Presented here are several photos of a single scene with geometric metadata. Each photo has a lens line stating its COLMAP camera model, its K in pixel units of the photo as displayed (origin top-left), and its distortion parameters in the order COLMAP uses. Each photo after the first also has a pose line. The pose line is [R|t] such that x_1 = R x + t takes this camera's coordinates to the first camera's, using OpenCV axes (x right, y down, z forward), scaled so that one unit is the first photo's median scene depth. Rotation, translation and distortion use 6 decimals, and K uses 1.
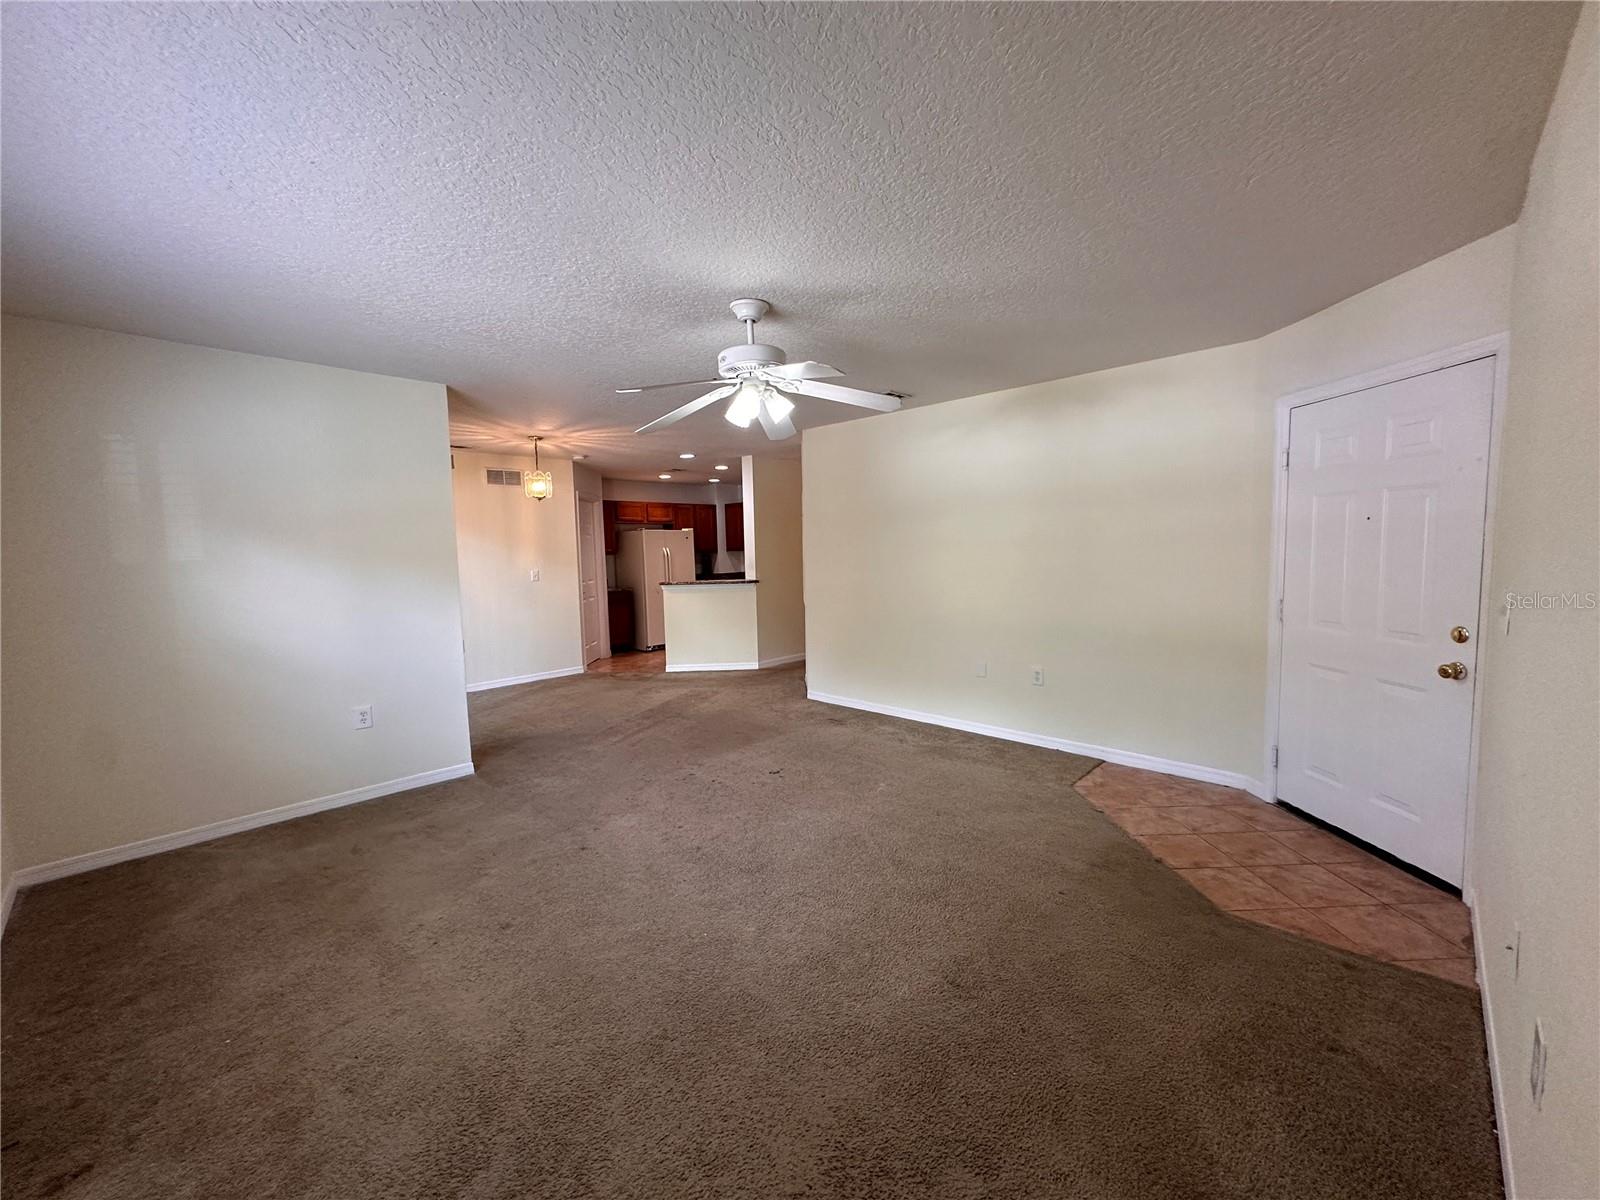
lens RADIAL K [[639.4, 0, 803.6], [0, 639.4, 603.1], [0, 0, 1]] dist [0.009448, -0.000442]
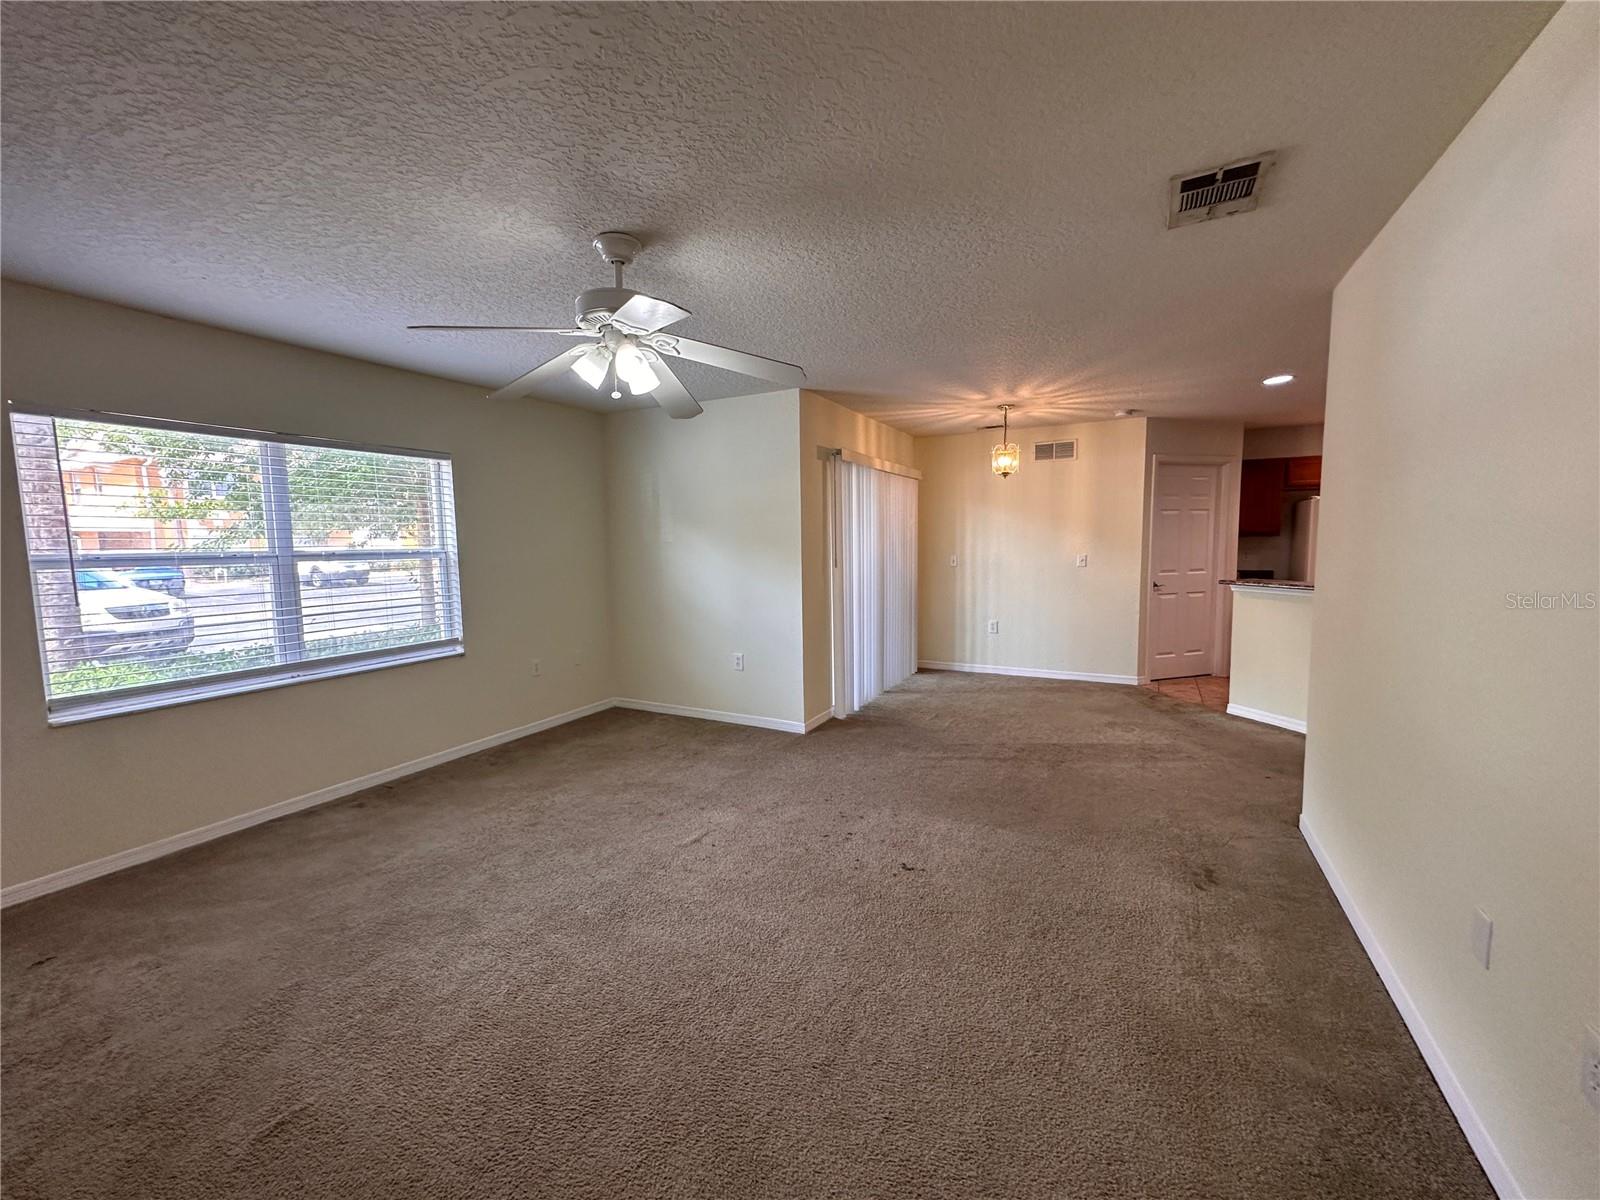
lens RADIAL K [[639.4, 0, 795.9], [0, 639.4, 600.2], [0, 0, 1]] dist [0.009448, -0.000442]
pose [[0.274056, 0.112050, -0.955164, 0.438389], [-0.075043, 0.992653, 0.094916, -0.060322], [0.958781, 0.045666, 0.280451, 0.548644]]
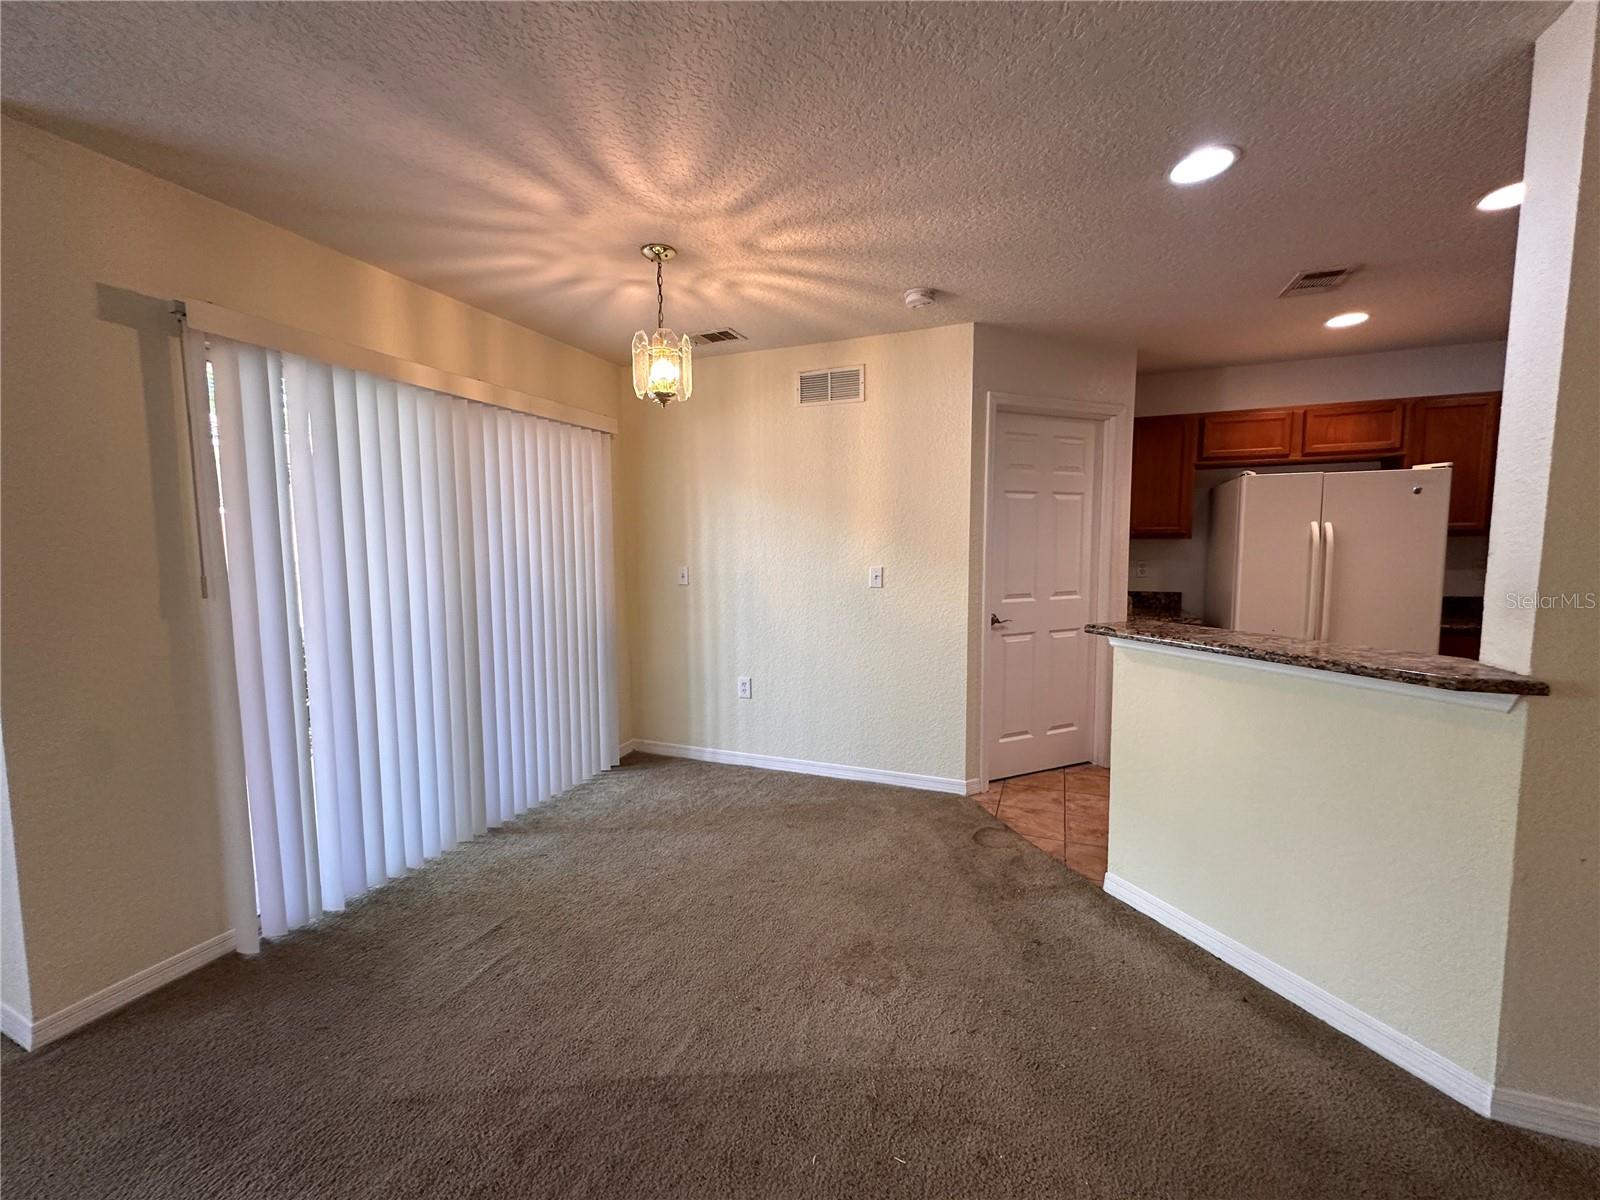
lens RADIAL K [[639.4, 0, 796.8], [0, 639.4, 599.6], [0, 0, 1]] dist [0.009448, -0.000442]
pose [[0.377802, 0.104220, -0.920002, 0.027145], [-0.083669, 0.993422, 0.078178, -0.083705], [0.922098, 0.047440, 0.384036, 1.063830]]
